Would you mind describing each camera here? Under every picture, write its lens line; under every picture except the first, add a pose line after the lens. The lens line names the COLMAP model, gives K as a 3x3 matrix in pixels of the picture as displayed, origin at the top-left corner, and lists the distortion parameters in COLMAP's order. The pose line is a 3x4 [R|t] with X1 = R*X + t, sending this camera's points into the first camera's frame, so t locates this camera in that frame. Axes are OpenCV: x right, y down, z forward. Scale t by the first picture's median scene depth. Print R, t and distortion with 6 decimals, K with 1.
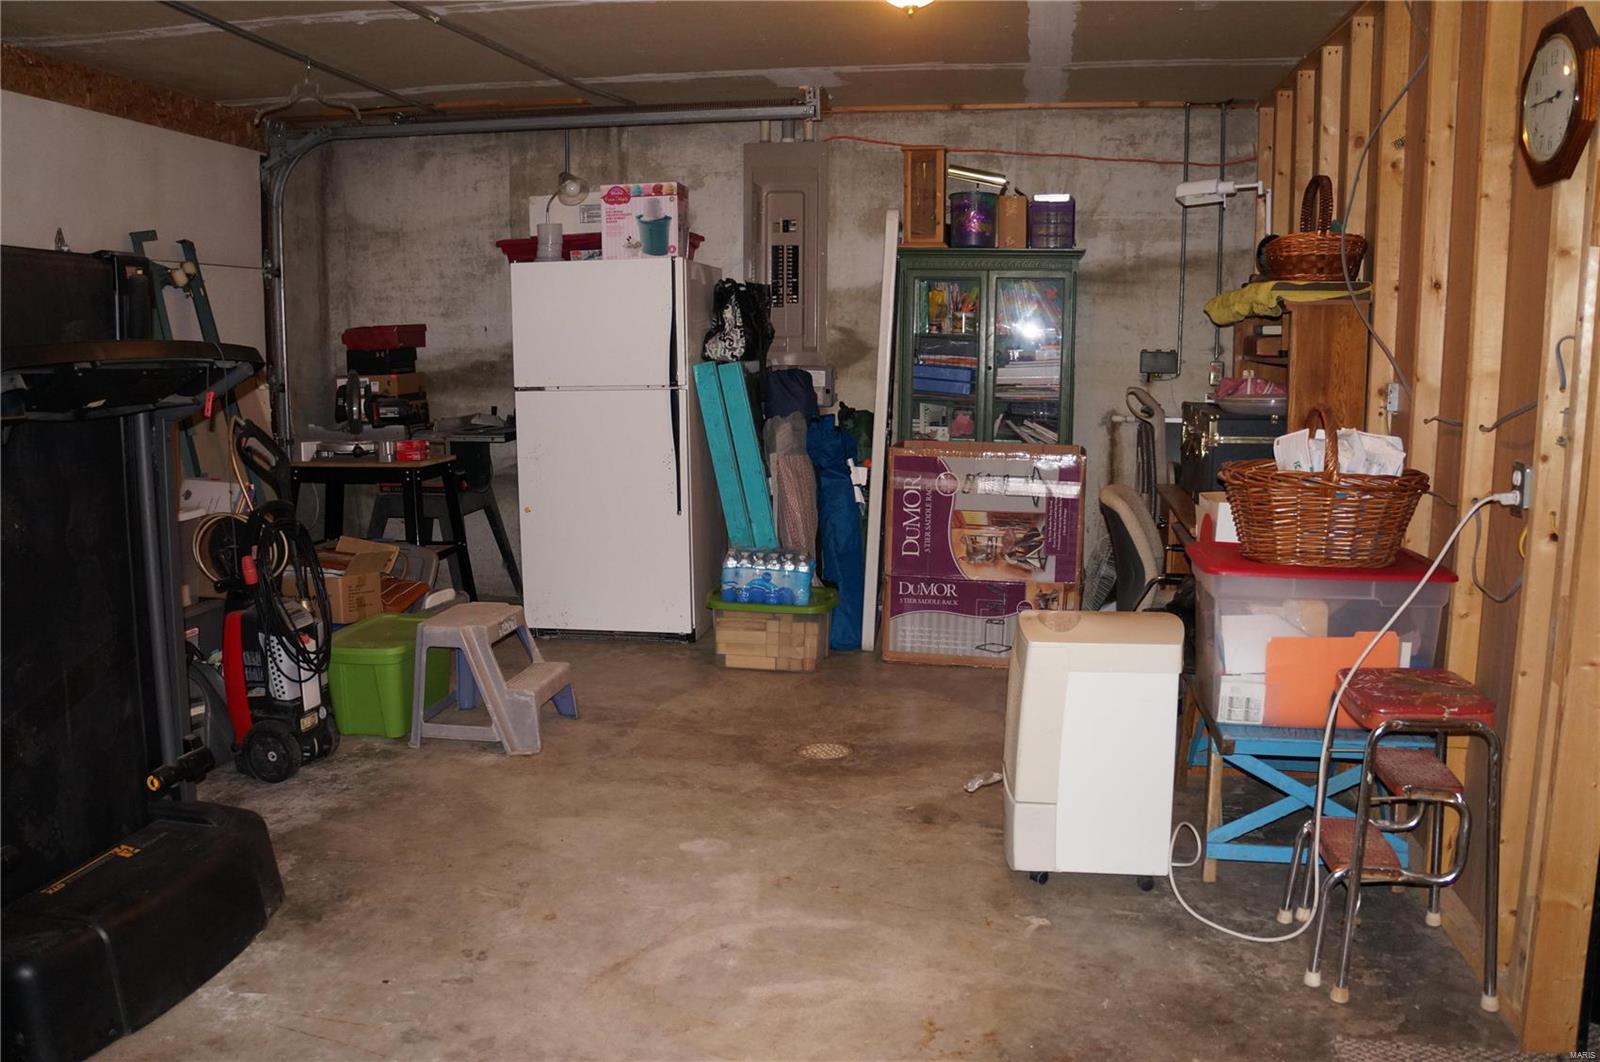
lens RADIAL K [[1253.9, 0, 800.0], [0, 1253.9, 531.0], [0, 0, 1]] dist [-0.176904, 0.123067]
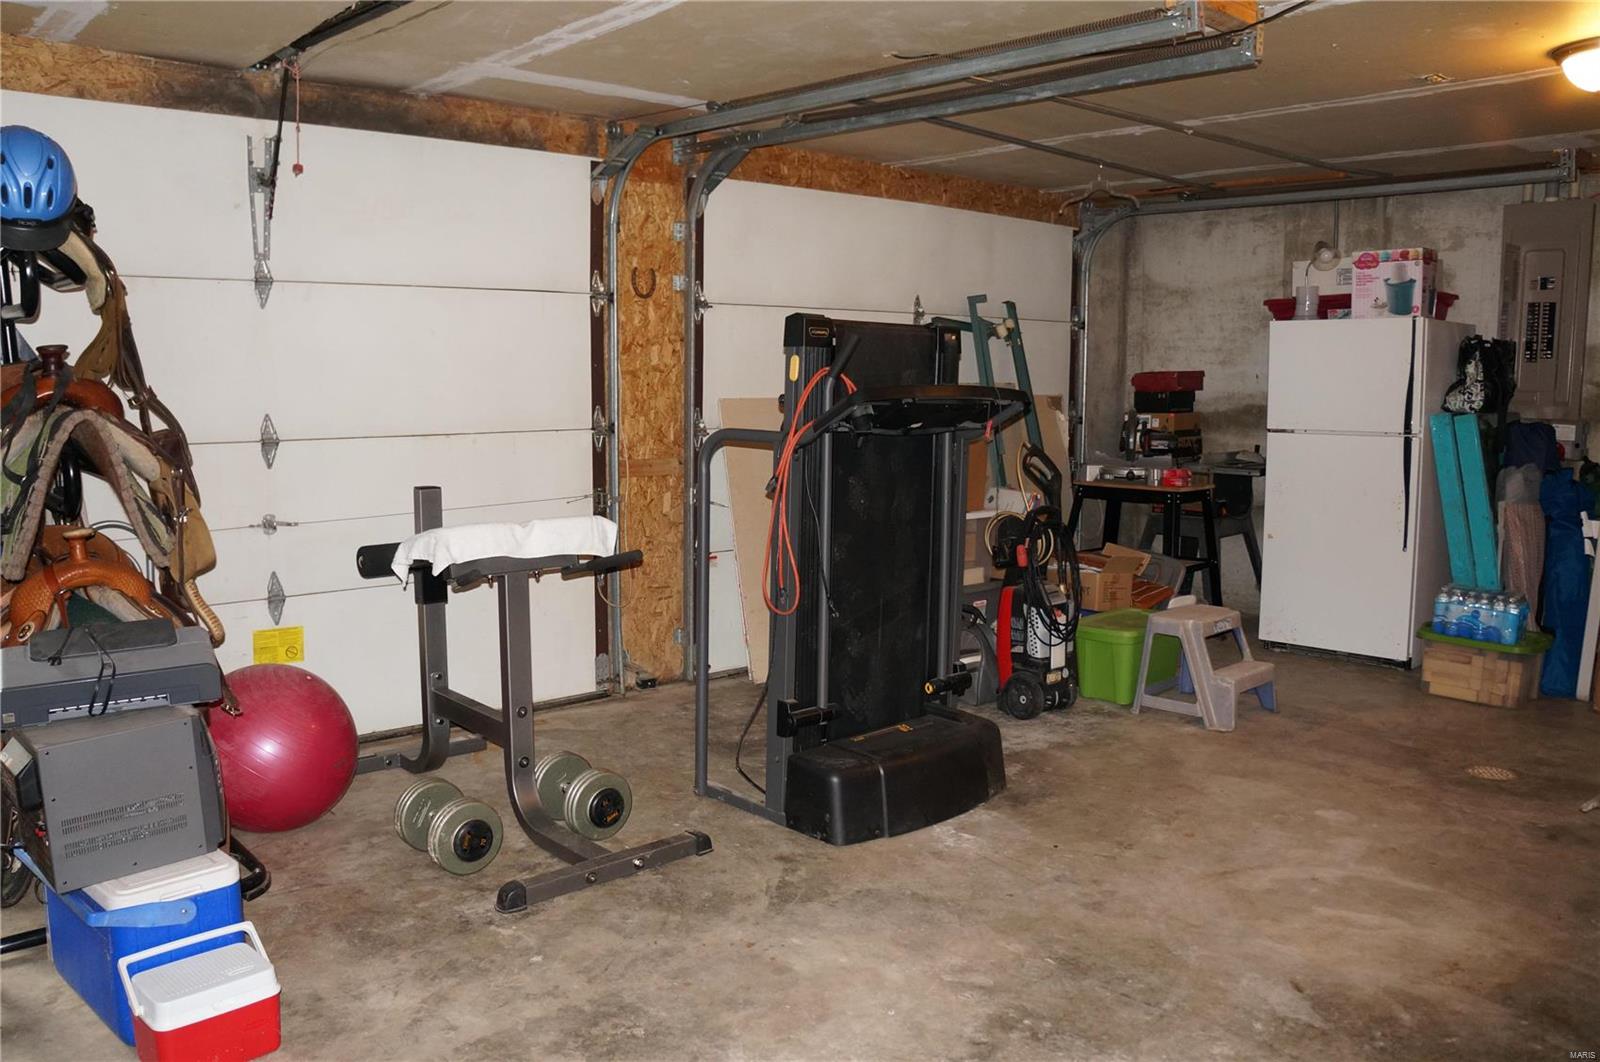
lens RADIAL K [[1253.9, 0, 800.0], [0, 1253.9, 531.0], [0, 0, 1]] dist [-0.176904, 0.123067]
pose [[0.790449, 0.078014, -0.607540, 0.134700], [-0.096077, 0.995370, 0.002813, 0.018290], [0.604946, 0.056148, 0.794284, -0.171079]]
